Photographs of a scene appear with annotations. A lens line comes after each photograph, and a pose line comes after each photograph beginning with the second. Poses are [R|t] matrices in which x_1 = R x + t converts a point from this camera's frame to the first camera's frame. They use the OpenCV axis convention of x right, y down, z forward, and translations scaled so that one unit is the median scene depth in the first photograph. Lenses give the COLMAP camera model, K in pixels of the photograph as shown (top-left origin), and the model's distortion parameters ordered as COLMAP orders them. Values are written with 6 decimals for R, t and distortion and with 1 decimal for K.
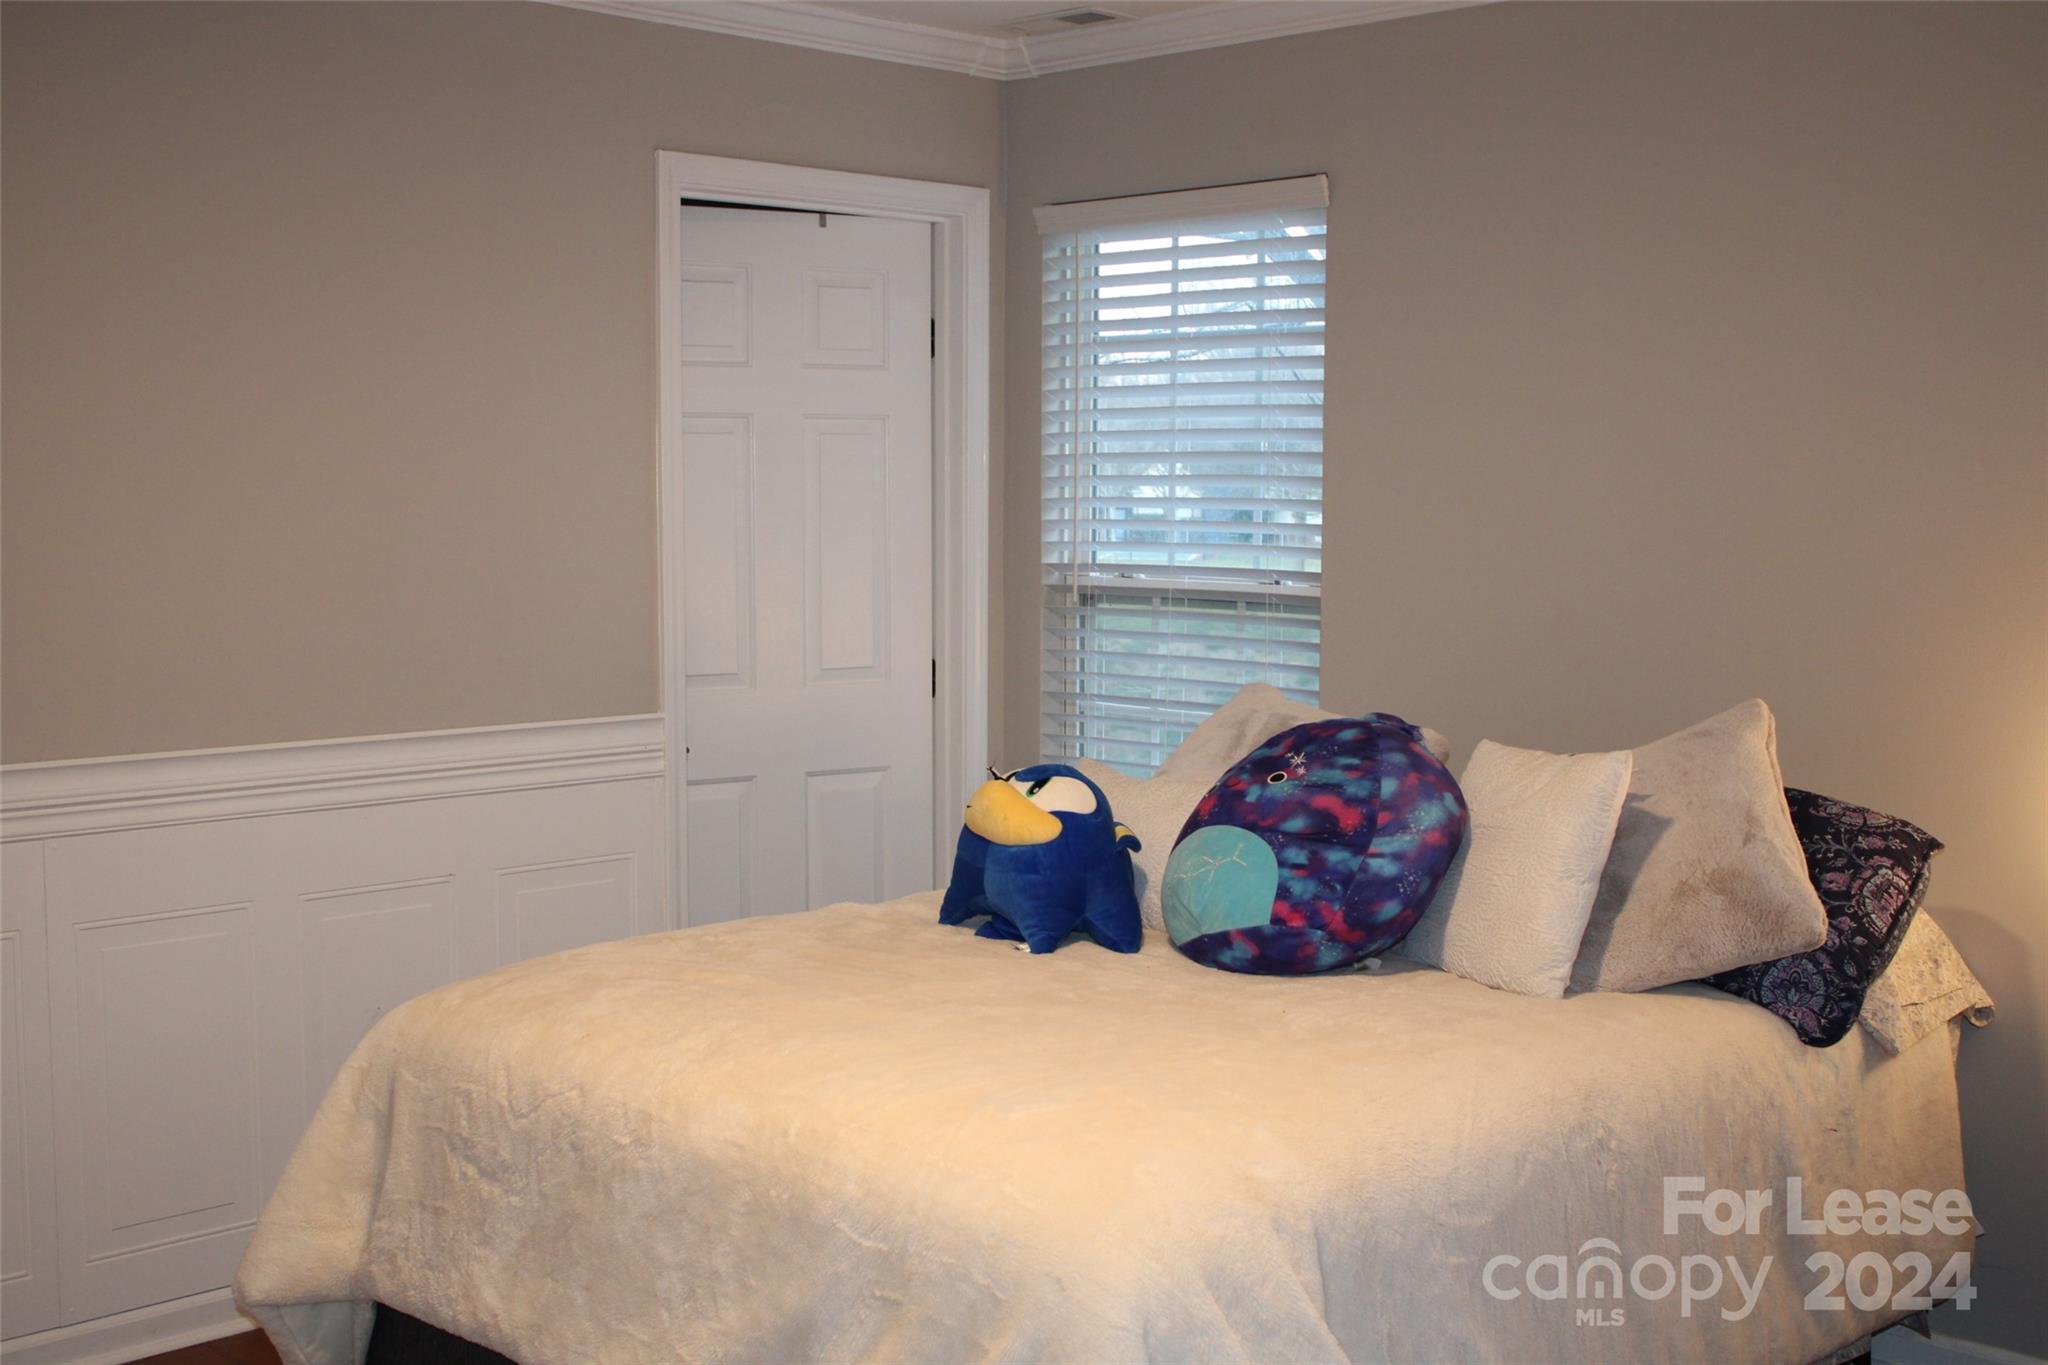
lens RADIAL K [[2383.4, 0, 1024.0], [0, 2383.4, 682.5], [0, 0, 1]] dist [-0.108846, 0.230126]
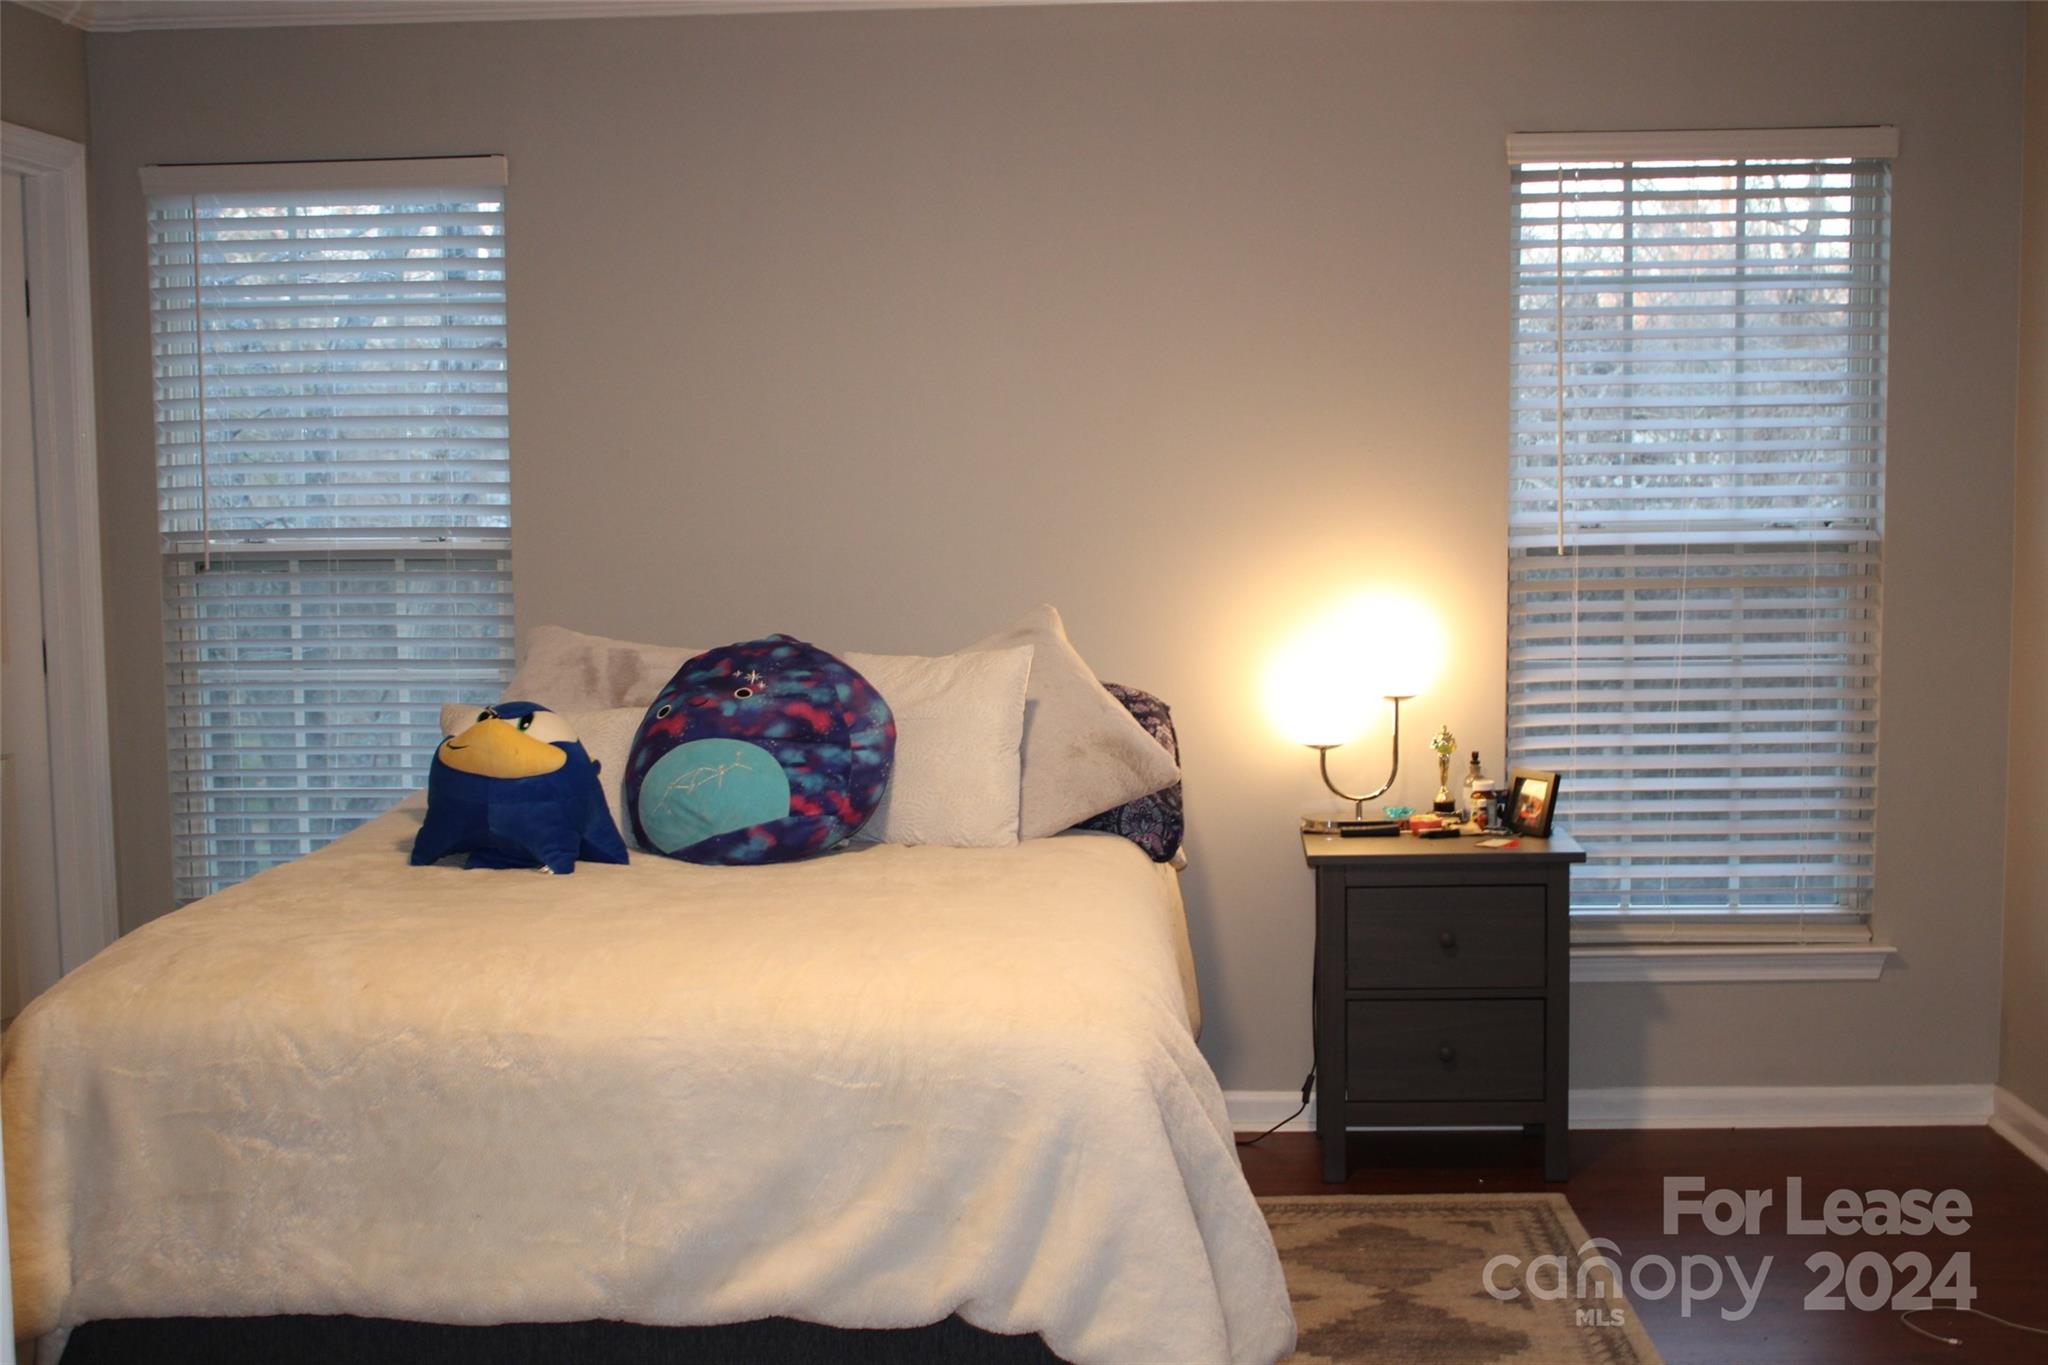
lens RADIAL K [[2383.4, 0, 1024.0], [0, 2383.4, 682.5], [0, 0, 1]] dist [-0.108846, 0.230126]
pose [[0.749647, -0.073241, 0.657772, -0.560383], [0.069342, 0.997080, 0.031995, 0.008057], [-0.658195, 0.021626, 0.752537, 0.057144]]
